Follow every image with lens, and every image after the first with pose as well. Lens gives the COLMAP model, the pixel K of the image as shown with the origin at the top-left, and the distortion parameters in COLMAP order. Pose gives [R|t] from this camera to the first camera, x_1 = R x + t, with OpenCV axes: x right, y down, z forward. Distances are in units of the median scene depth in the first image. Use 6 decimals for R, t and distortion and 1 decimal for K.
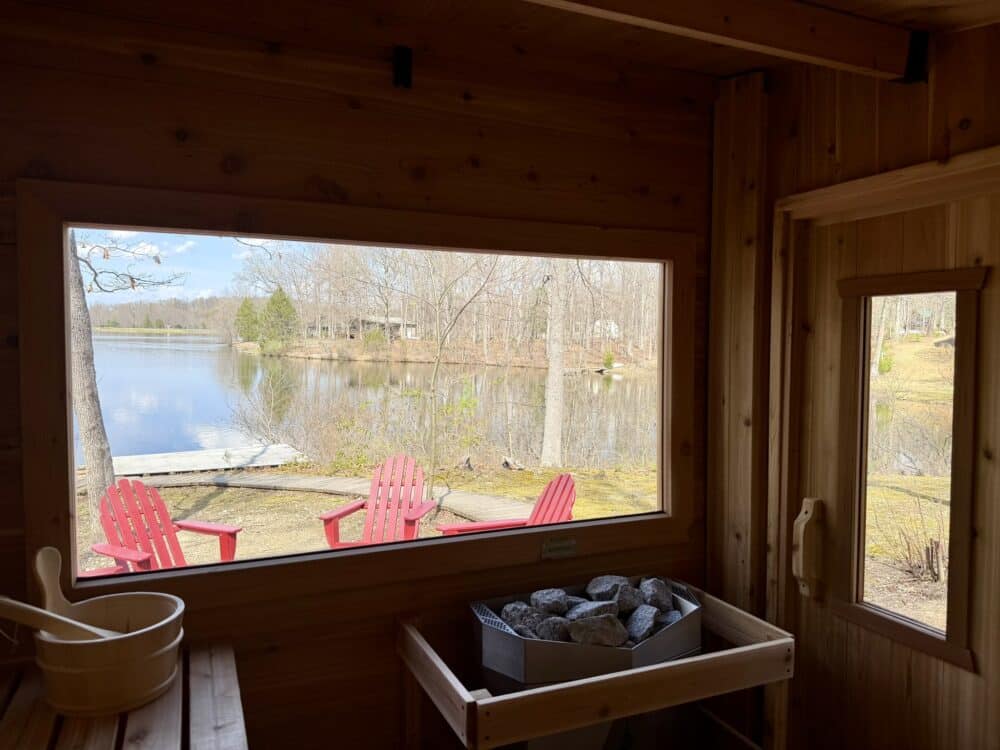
lens RADIAL K [[707.5, 0, 500.0], [0, 707.5, 375.0], [0, 0, 1]] dist [0.137084, -0.249931]
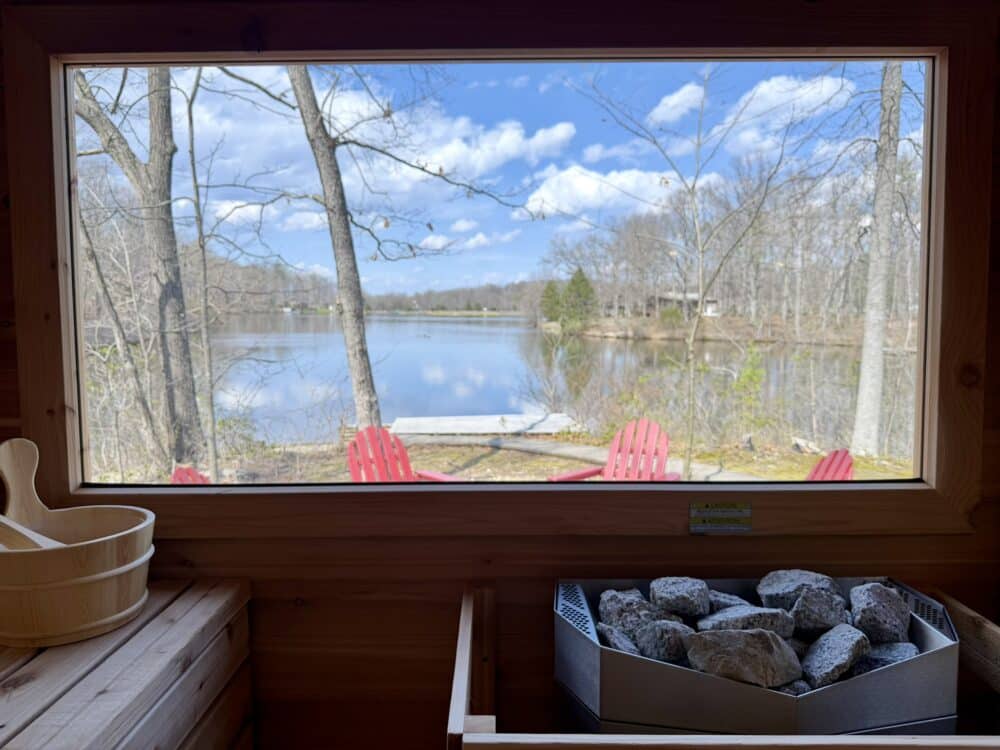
lens RADIAL K [[707.5, 0, 500.0], [0, 707.5, 375.0], [0, 0, 1]] dist [0.137084, -0.249931]
pose [[0.913371, 0.020337, -0.406619, 0.036541], [-0.009949, 0.999568, 0.027643, 0.021963], [0.407006, -0.021203, 0.913179, 0.074928]]
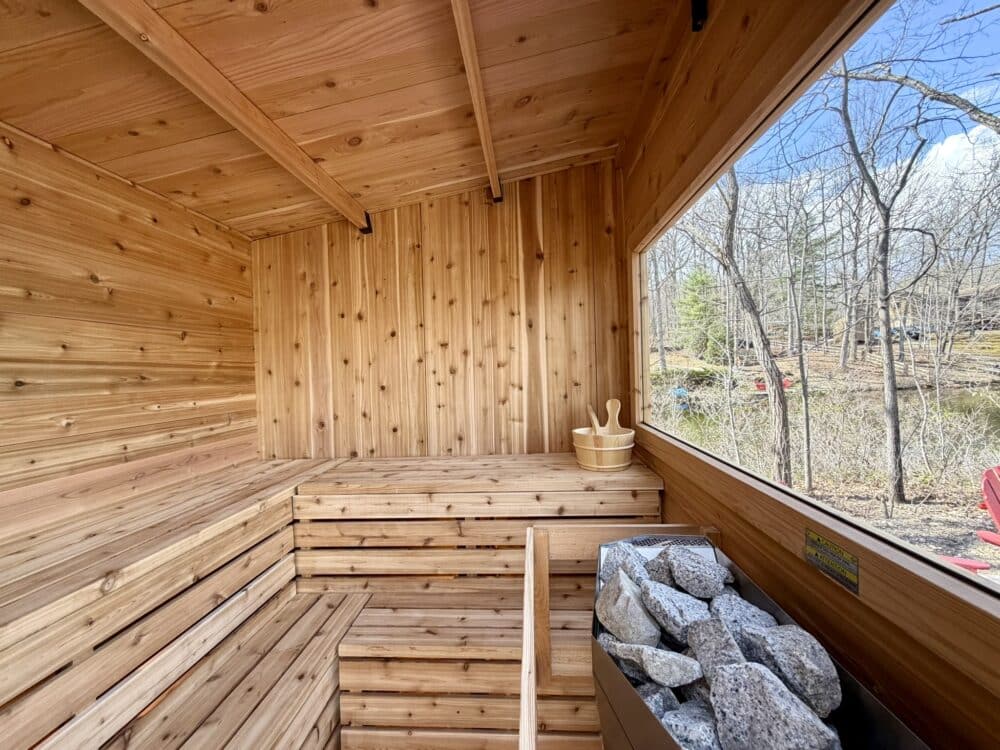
lens RADIAL K [[397.3, 0, 500.0], [0, 397.3, 375.0], [0, 0, 1]] dist [0.000213, 0.000031]
pose [[-0.473703, 0.024939, -0.880331, 0.107617], [-0.008231, 0.999430, 0.032743, 0.020176], [0.880646, 0.022757, -0.473228, 0.207444]]
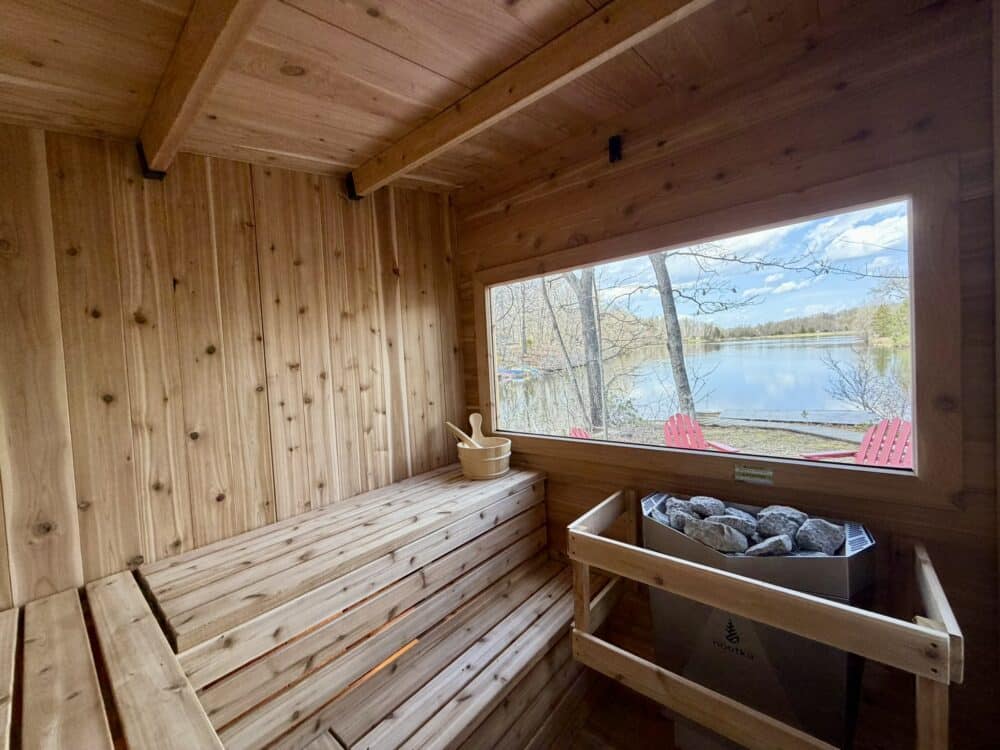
lens RADIAL K [[401.5, 0, 494.2], [0, 401.5, 375.0], [0, 0, 1]] dist [0.001552, 0.000143]
pose [[0.427817, 0.007369, -0.903835, 0.114759], [0.014778, 0.999776, 0.015147, 0.012931], [0.903744, -0.019836, 0.427613, 0.071478]]
